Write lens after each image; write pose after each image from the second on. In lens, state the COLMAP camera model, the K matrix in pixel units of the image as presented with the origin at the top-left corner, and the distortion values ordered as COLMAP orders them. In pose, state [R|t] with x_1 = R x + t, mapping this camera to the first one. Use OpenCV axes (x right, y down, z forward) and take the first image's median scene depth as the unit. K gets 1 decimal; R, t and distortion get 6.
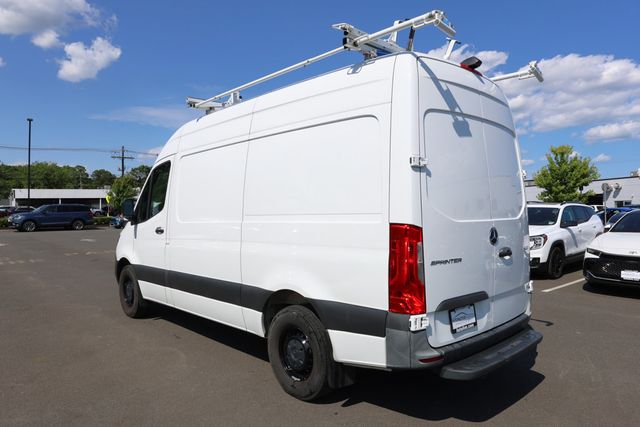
lens RADIAL K [[448.8, 0, 320.0], [0, 448.8, 213.5], [0, 0, 1]] dist [-0.033411, 0.001145]
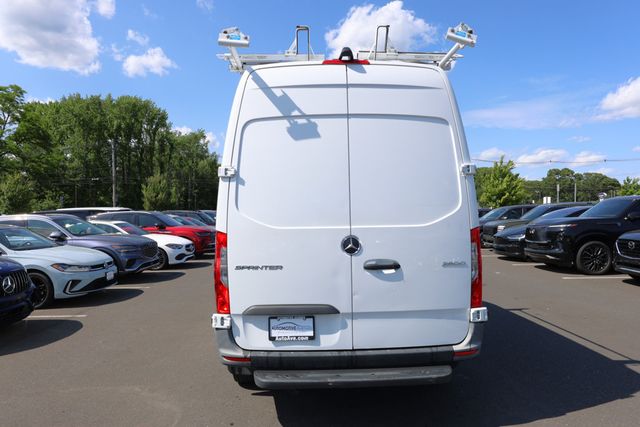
lens RADIAL K [[448.8, 0, 320.0], [0, 448.8, 213.5], [0, 0, 1]] dist [-0.033411, 0.001145]
pose [[0.744603, -0.011070, -0.667415, 1.010946], [0.008381, 0.999939, -0.007235, -0.006693], [0.667454, -0.000207, 0.744651, 0.317348]]
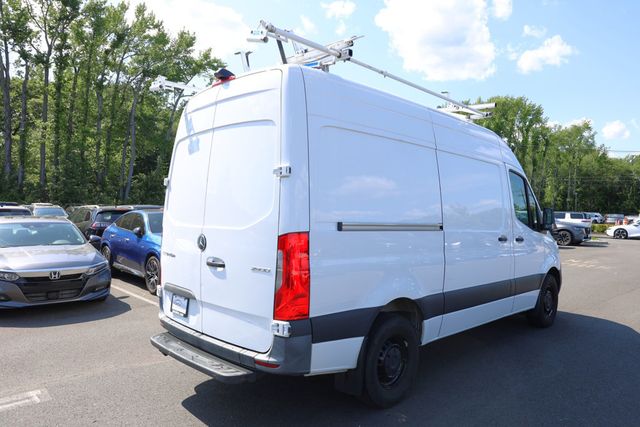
lens RADIAL K [[453.1, 0, 320.0], [0, 453.1, 213.5], [0, 0, 1]] dist [-0.028753, 0.002722]
pose [[-0.002269, 0.000821, -0.999997, 1.538433], [-0.024026, 0.999711, 0.000876, -0.024705], [0.999709, 0.024028, -0.002248, 1.369704]]
